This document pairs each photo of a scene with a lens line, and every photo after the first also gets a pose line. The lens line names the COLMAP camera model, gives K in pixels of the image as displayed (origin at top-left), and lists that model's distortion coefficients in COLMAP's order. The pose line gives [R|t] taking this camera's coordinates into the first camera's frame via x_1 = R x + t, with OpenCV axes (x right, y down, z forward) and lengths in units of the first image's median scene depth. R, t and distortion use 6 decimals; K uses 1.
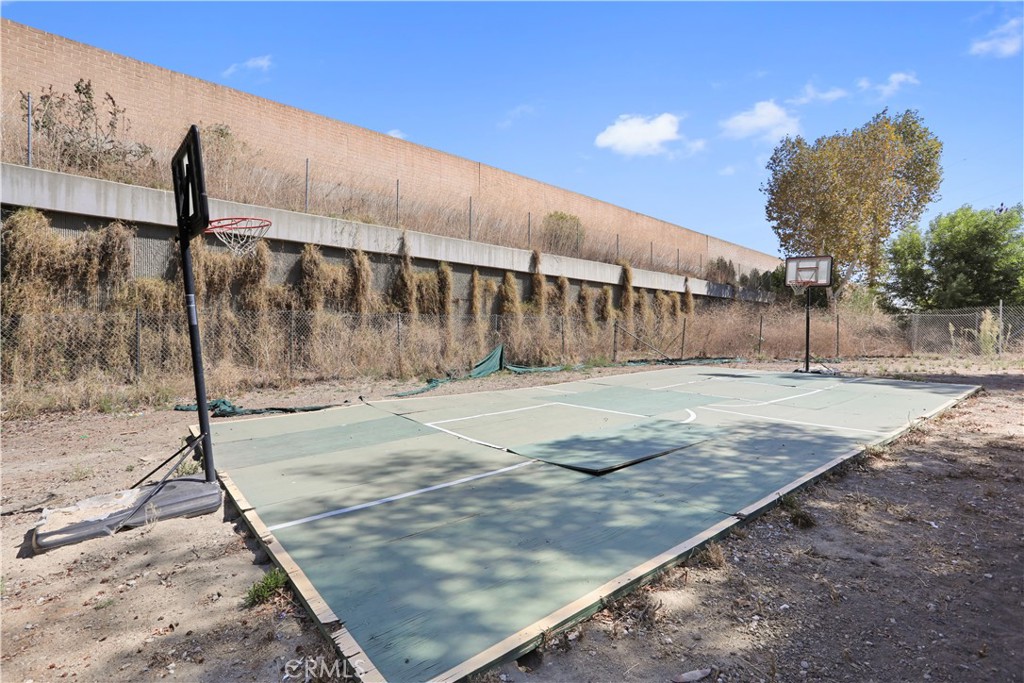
lens RADIAL K [[496.2, 0, 507.6], [0, 496.2, 342.8], [0, 0, 1]] dist [-0.026341, 0.006595]
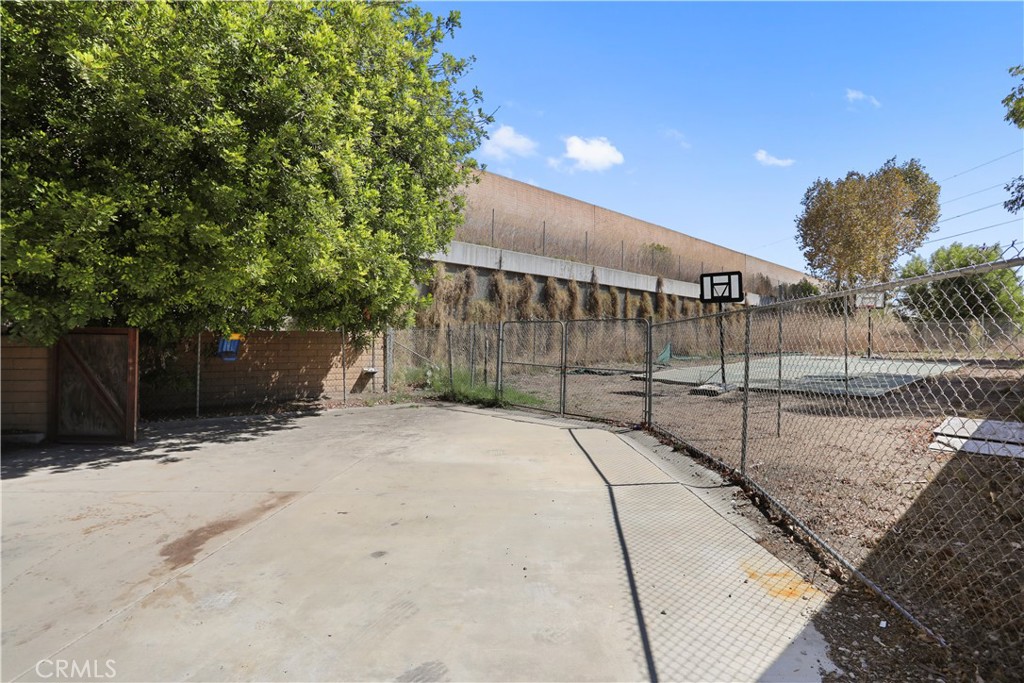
lens RADIAL K [[496.2, 0, 518.6], [0, 496.2, 338.8], [0, 0, 1]] dist [-0.026341, 0.006595]
pose [[0.999816, 0.003642, 0.018814, -0.374003], [-0.003360, 0.999882, -0.014994, 0.013891], [-0.018867, 0.014928, 0.999711, -0.401584]]
